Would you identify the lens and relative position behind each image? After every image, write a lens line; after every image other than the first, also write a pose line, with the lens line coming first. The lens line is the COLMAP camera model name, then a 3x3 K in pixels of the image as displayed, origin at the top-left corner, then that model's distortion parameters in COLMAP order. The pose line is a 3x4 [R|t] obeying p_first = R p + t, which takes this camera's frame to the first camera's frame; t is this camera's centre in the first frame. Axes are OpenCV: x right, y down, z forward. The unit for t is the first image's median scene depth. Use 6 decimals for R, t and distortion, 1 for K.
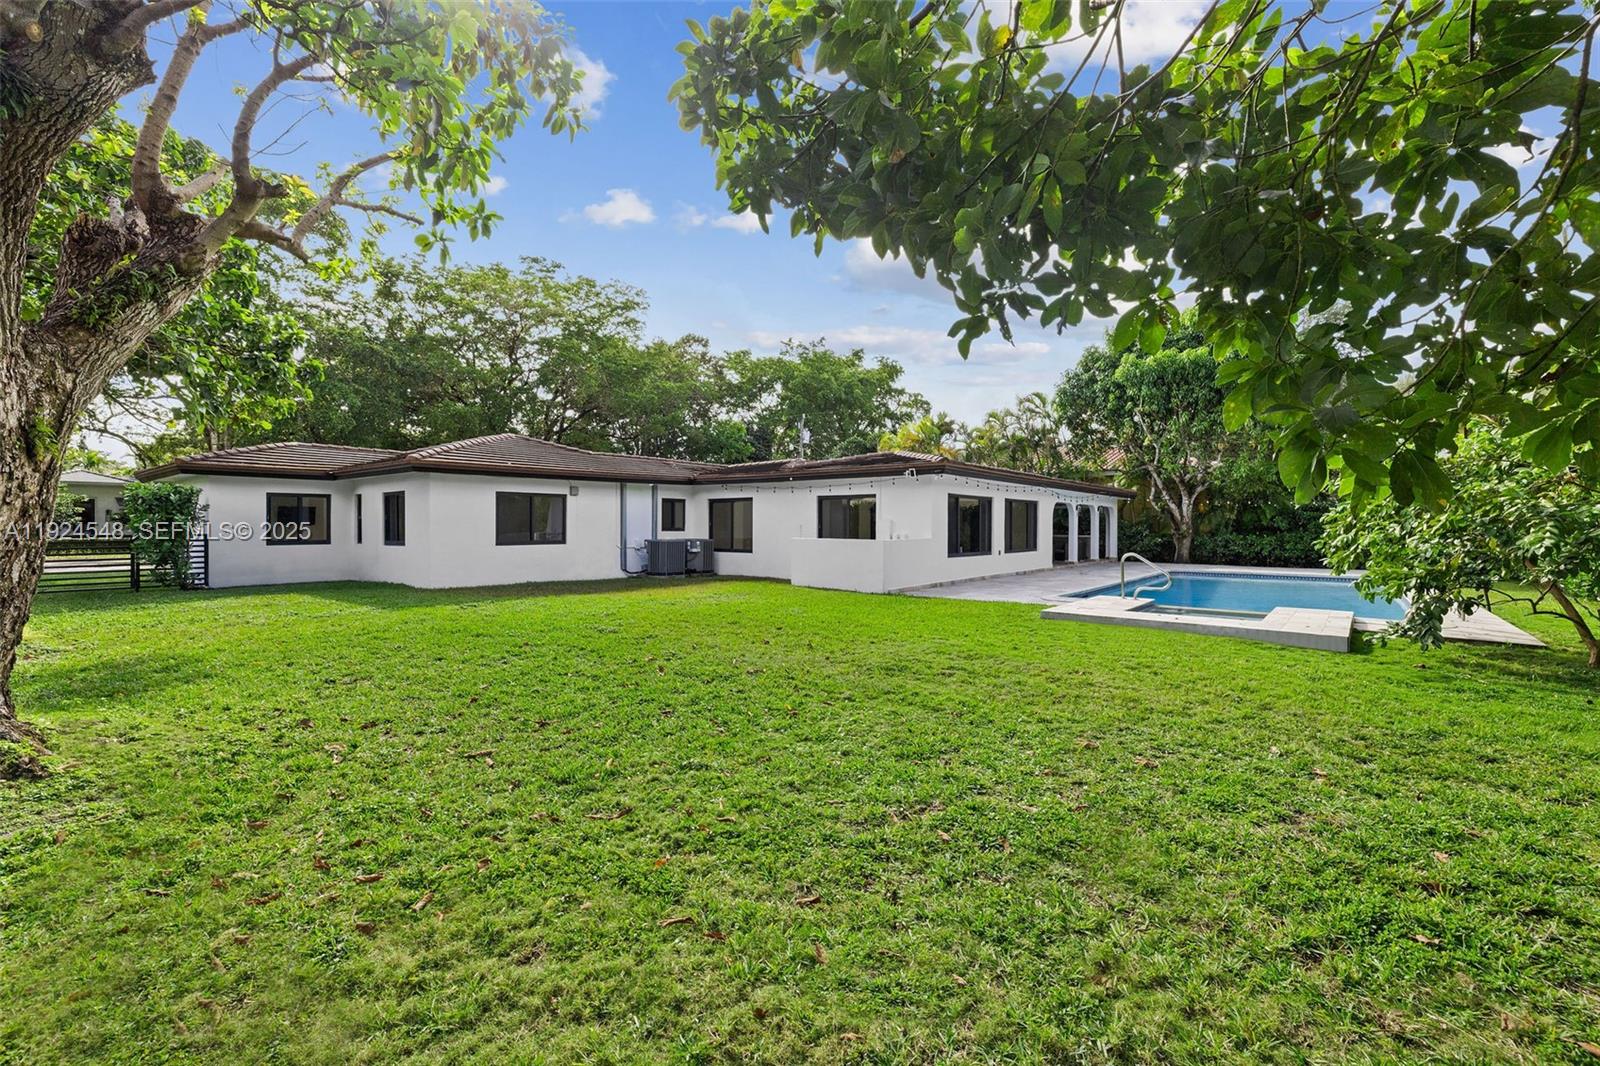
lens RADIAL K [[688.3, 0, 788.0], [0, 688.3, 525.1], [0, 0, 1]] dist [-0.002498, 0.000102]
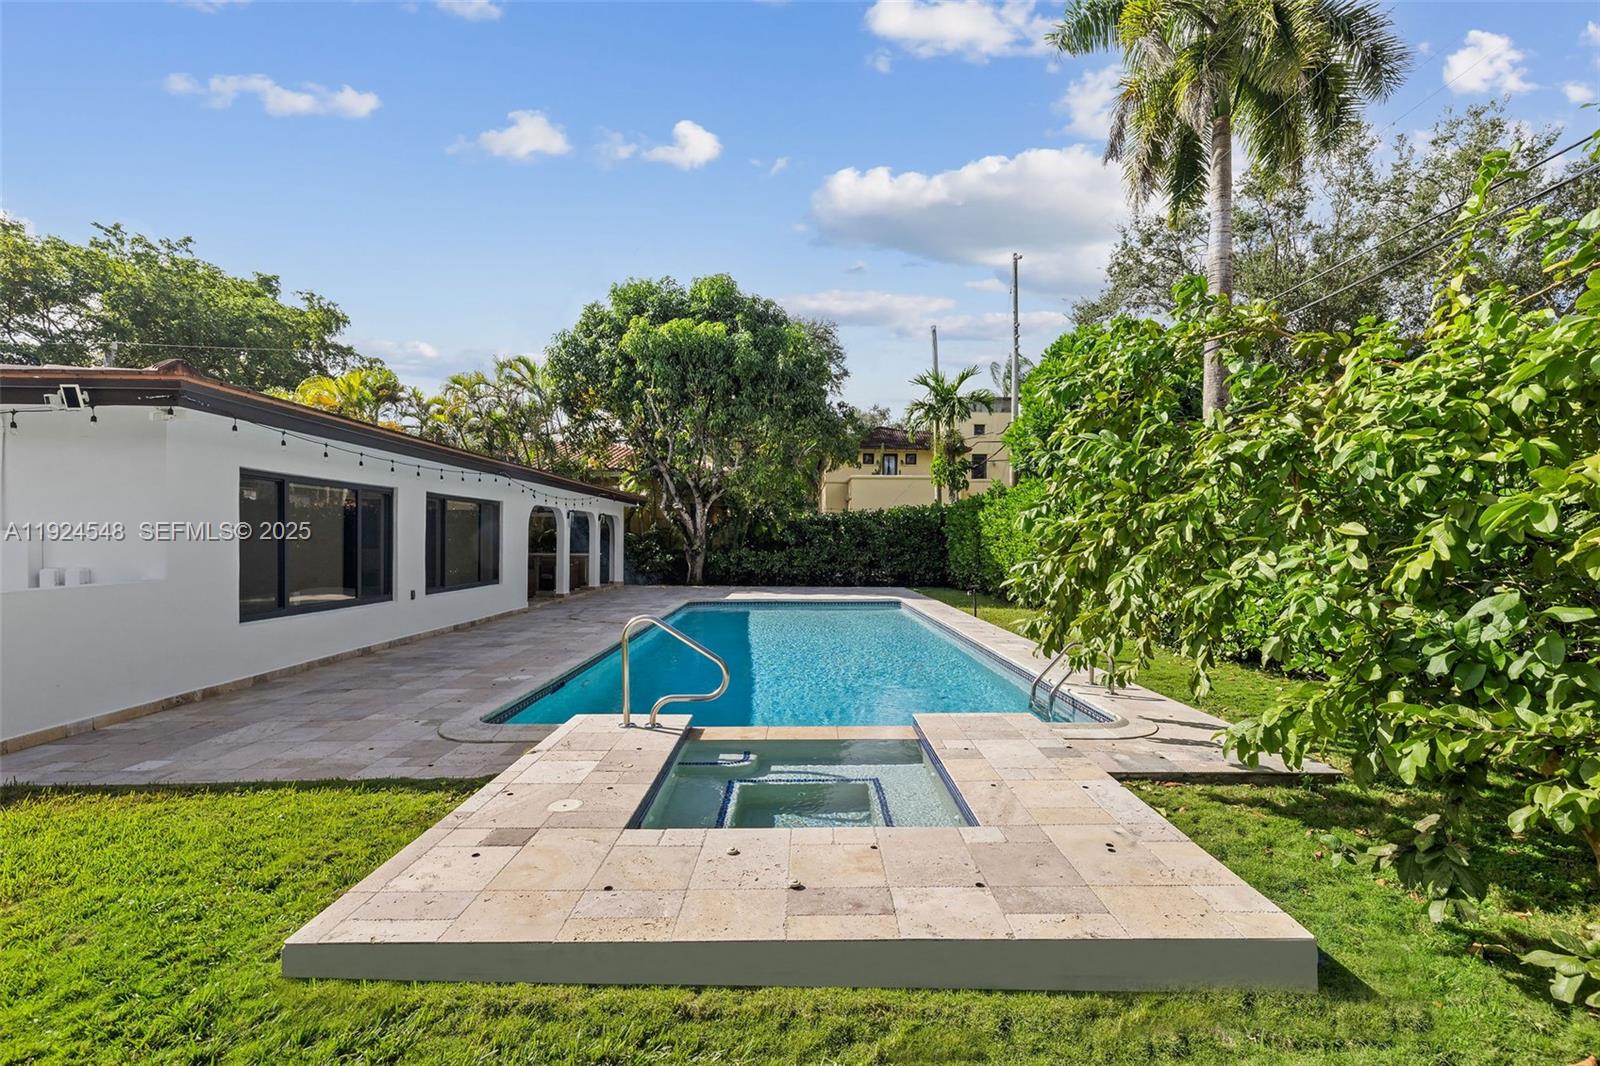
lens RADIAL K [[688.3, 0, 794.7], [0, 688.3, 530.3], [0, 0, 1]] dist [-0.002498, 0.000102]
pose [[0.773003, 0.009571, 0.634331, 0.135377], [-0.004576, 0.999944, -0.009511, -0.003619], [-0.634386, 0.004449, 0.773003, 0.277158]]
